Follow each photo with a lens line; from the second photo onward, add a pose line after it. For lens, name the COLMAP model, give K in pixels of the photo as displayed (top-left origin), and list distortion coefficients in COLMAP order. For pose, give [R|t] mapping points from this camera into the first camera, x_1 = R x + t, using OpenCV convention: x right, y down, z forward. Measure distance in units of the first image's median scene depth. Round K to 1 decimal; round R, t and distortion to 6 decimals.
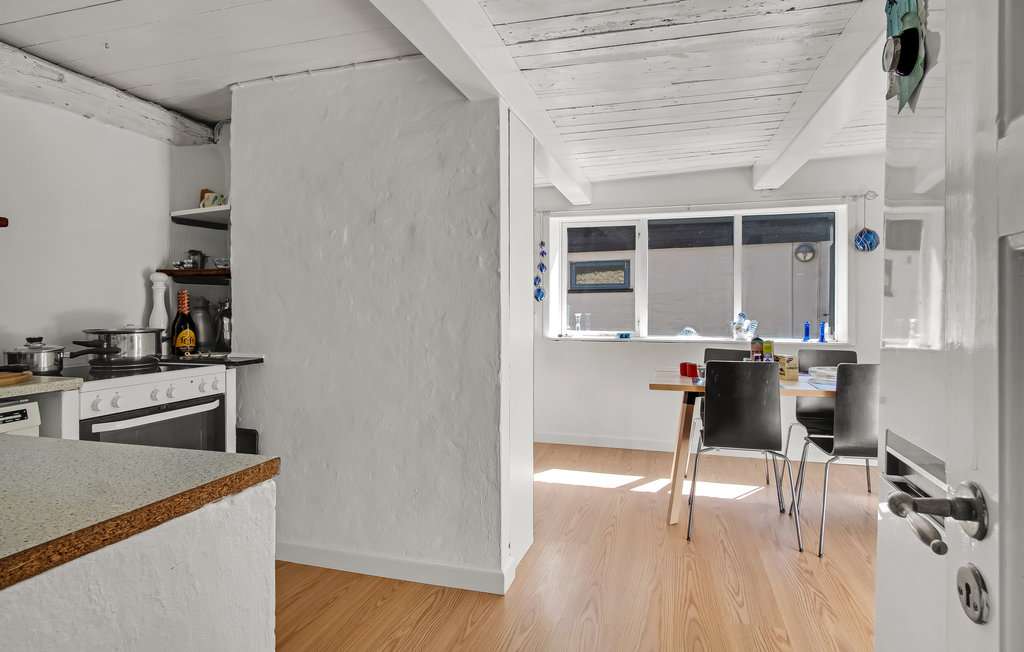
lens RADIAL K [[558.5, 0, 511.9], [0, 558.5, 320.4], [0, 0, 1]] dist [-0.013214, 0.003695]
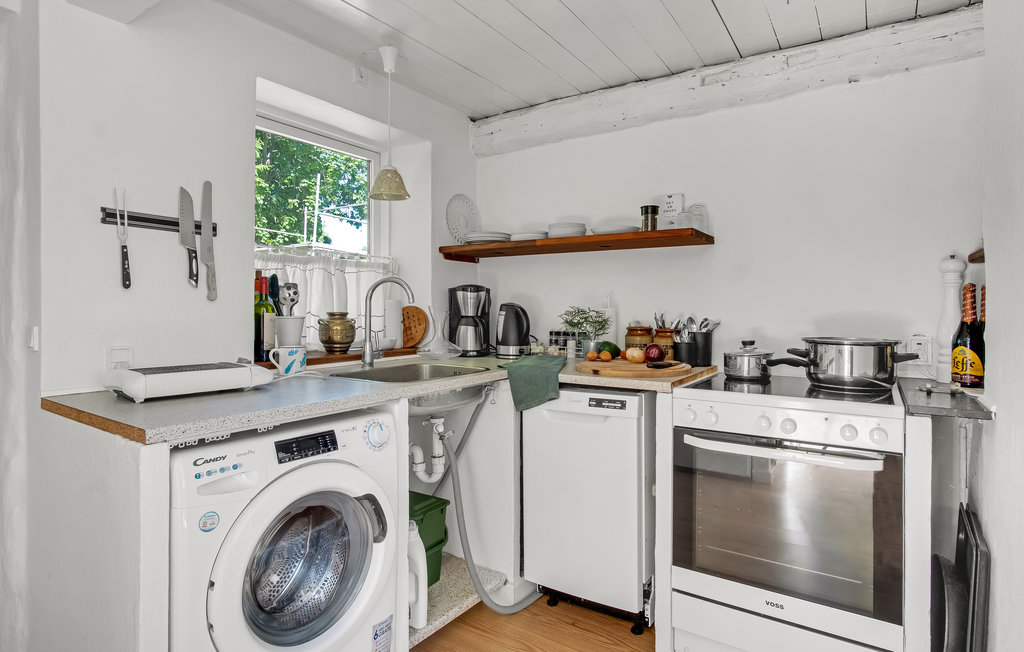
lens RADIAL K [[558.5, 0, 508.0], [0, 558.5, 319.6], [0, 0, 1]] dist [-0.013214, 0.003695]
pose [[-0.300062, 0.017991, -0.953750, 0.207120], [-0.026162, 0.999291, 0.027081, -0.021984], [0.953561, 0.033078, -0.299378, 0.848628]]
